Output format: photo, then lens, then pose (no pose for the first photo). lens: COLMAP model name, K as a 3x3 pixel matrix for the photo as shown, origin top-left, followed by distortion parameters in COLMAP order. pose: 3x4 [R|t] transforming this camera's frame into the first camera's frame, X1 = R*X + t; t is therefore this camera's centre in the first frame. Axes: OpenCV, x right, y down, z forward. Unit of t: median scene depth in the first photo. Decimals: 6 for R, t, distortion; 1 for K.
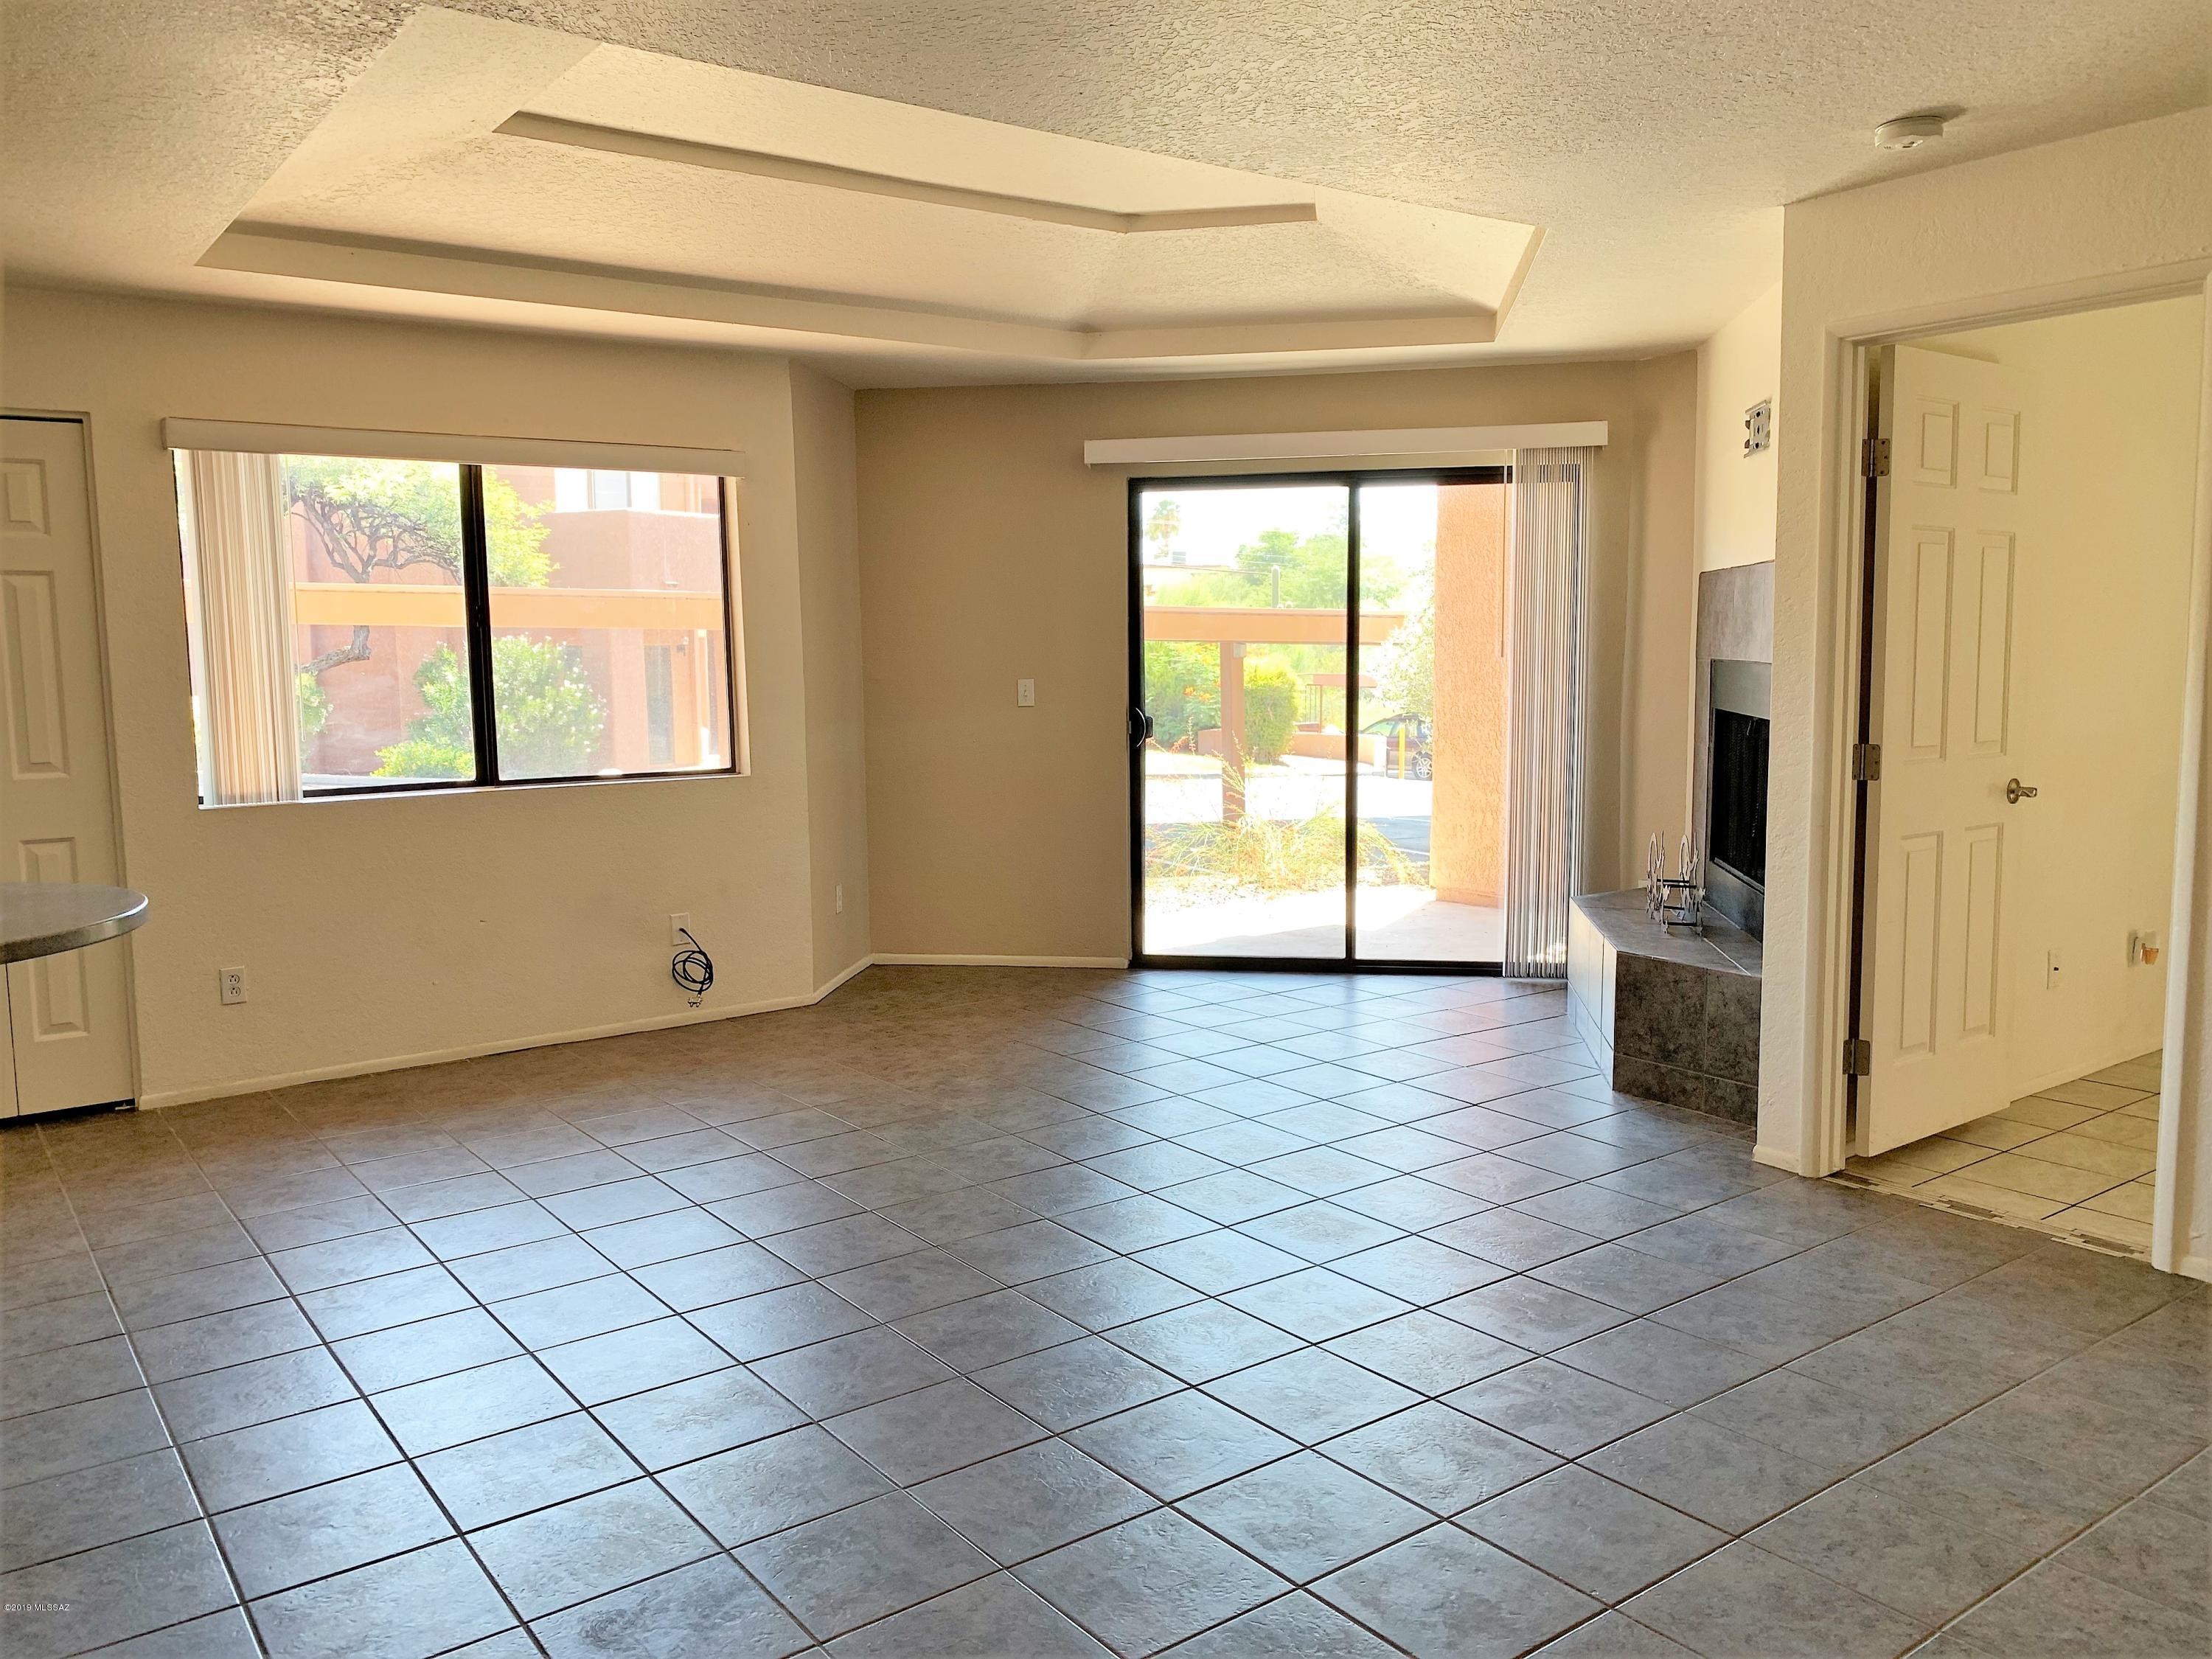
lens RADIAL K [[1695.5, 0, 1076.4], [0, 1695.5, 824.4], [0, 0, 1]] dist [0.014670, -0.003216]
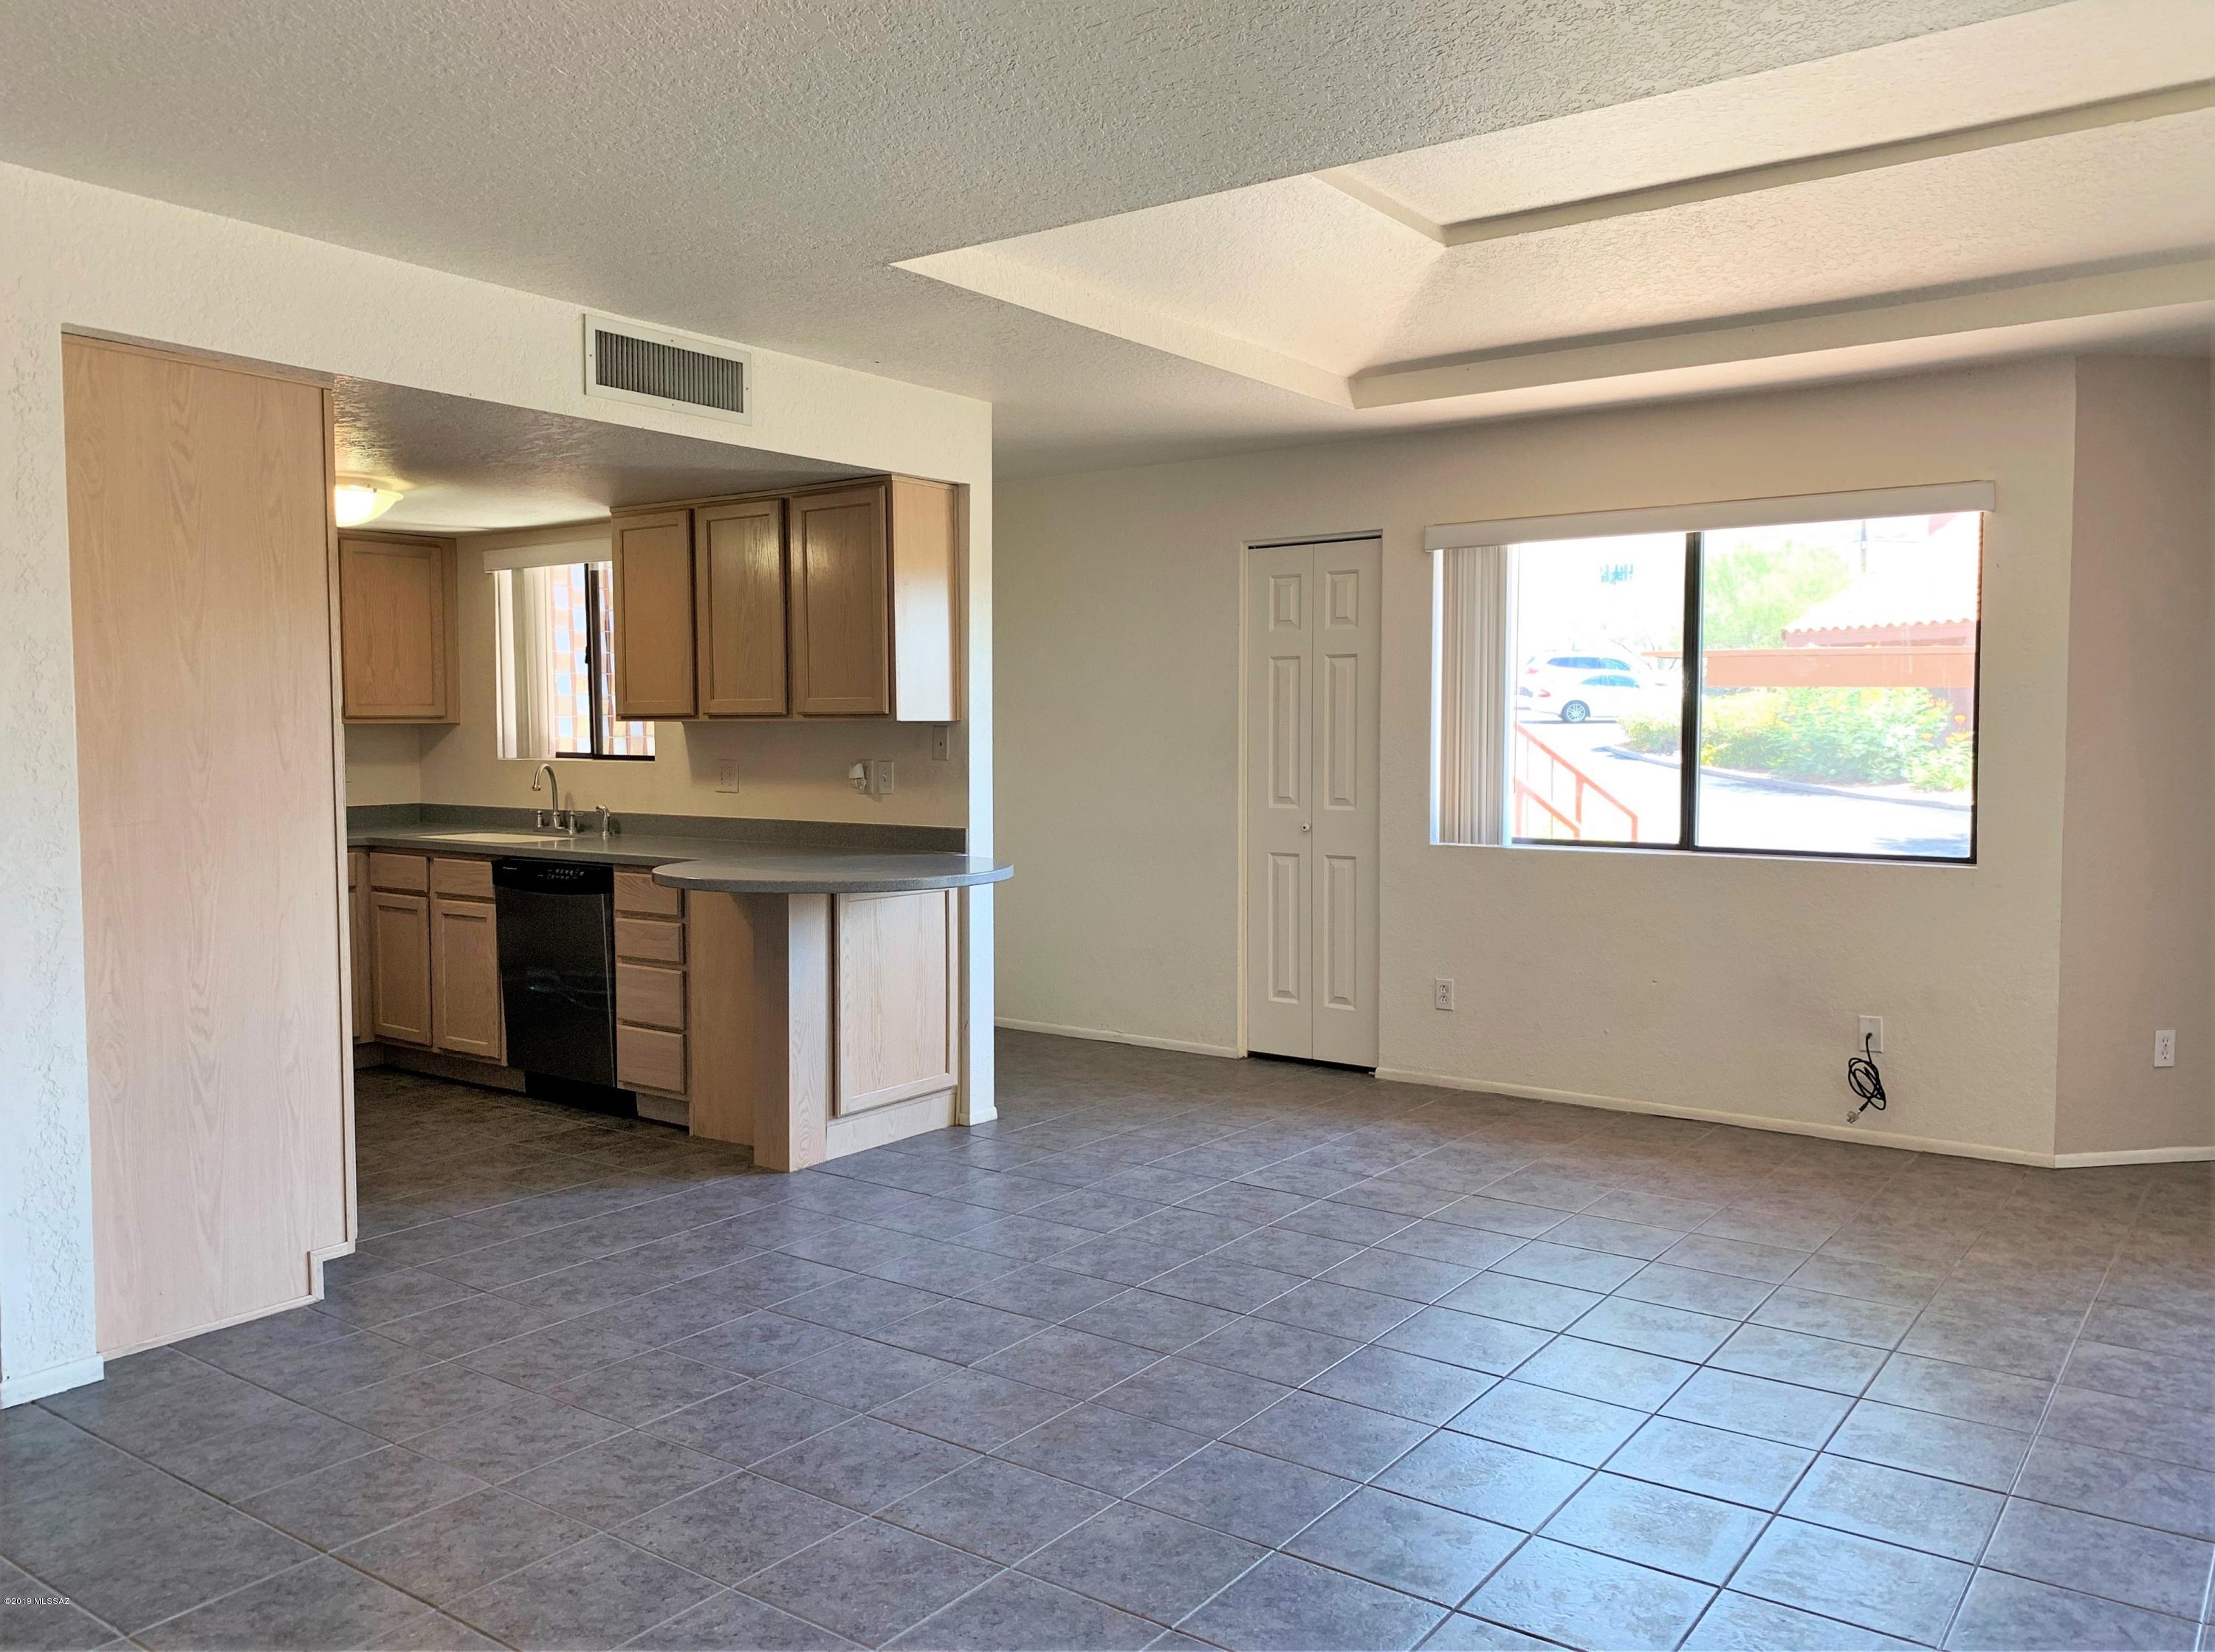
lens RADIAL K [[1703.3, 0, 1099.5], [0, 1703.3, 817.9], [0, 0, 1]] dist [0.035937, 0.002181]
pose [[0.304967, 0.066638, -0.950029, 0.540281], [-0.106835, 0.993646, 0.035403, -0.043046], [0.946352, 0.090700, 0.310149, 0.380621]]
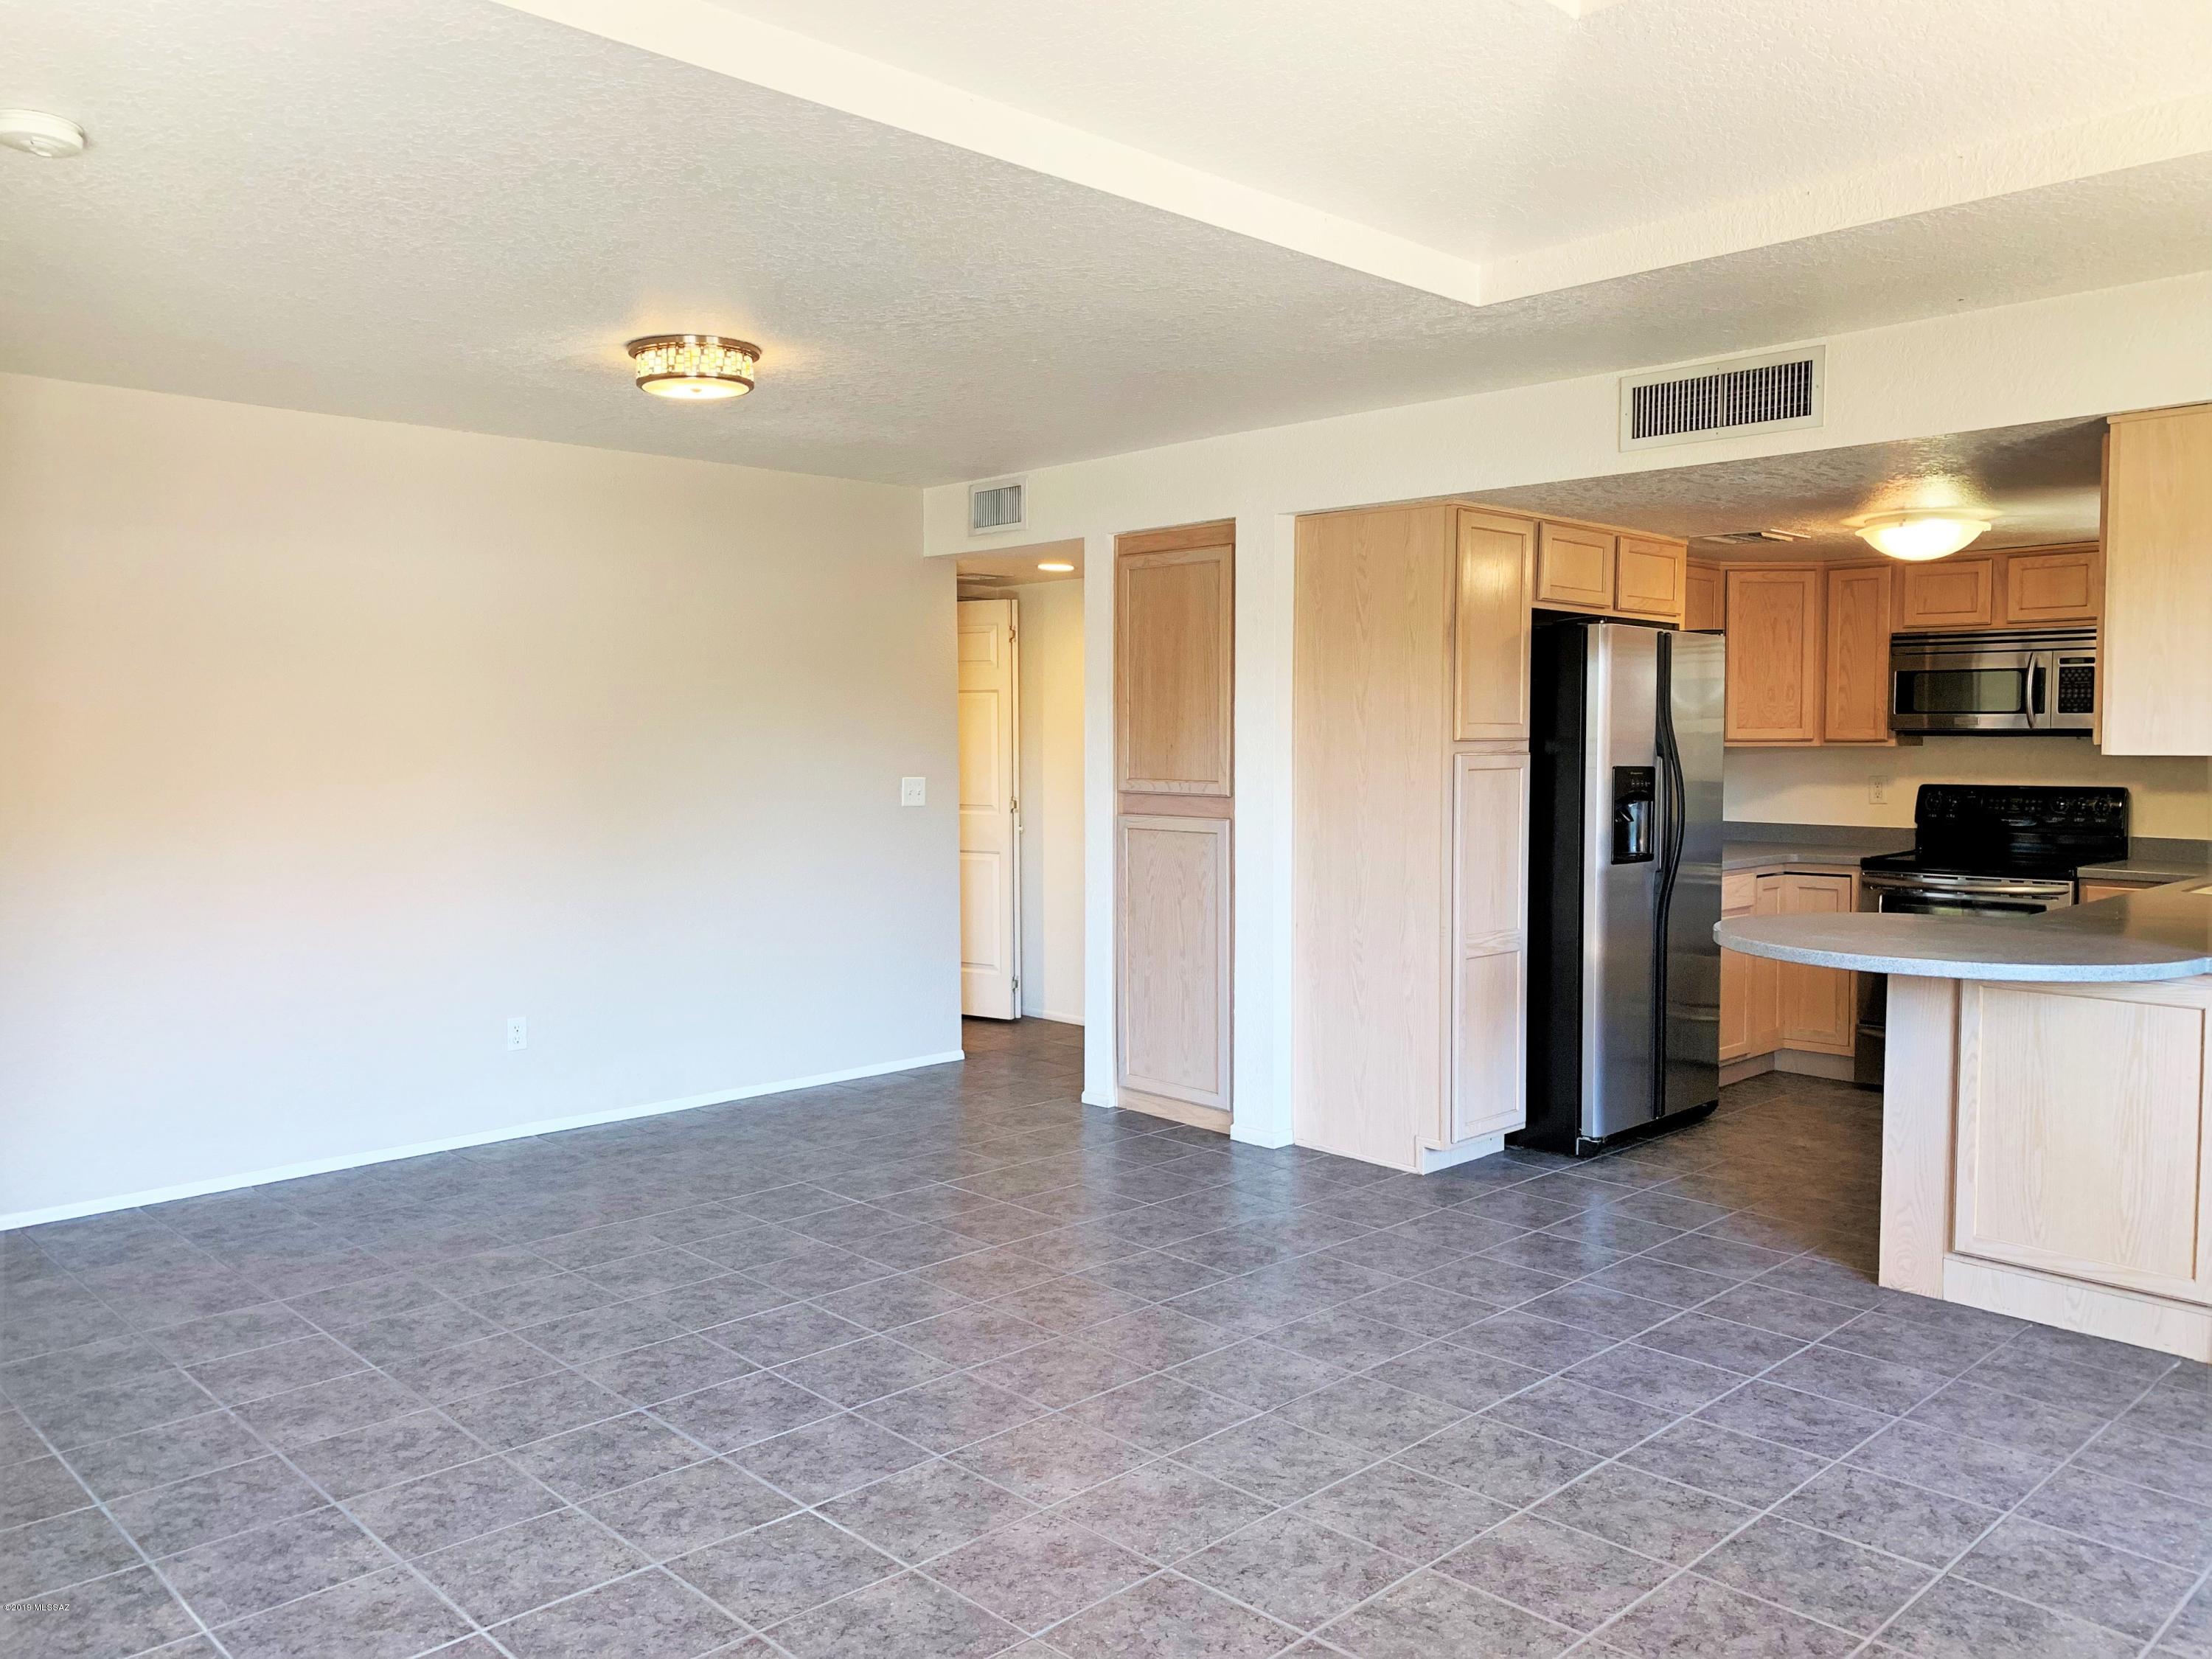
lens RADIAL K [[1680.3, 0, 1057.8], [0, 1680.3, 825.3], [0, 0, 1]] dist [-0.007233, -0.004121]
pose [[-0.992489, 0.025352, -0.119676, 0.078376], [0.005136, 0.986063, 0.166294, -0.142941], [0.122224, 0.164431, -0.978787, 1.215326]]
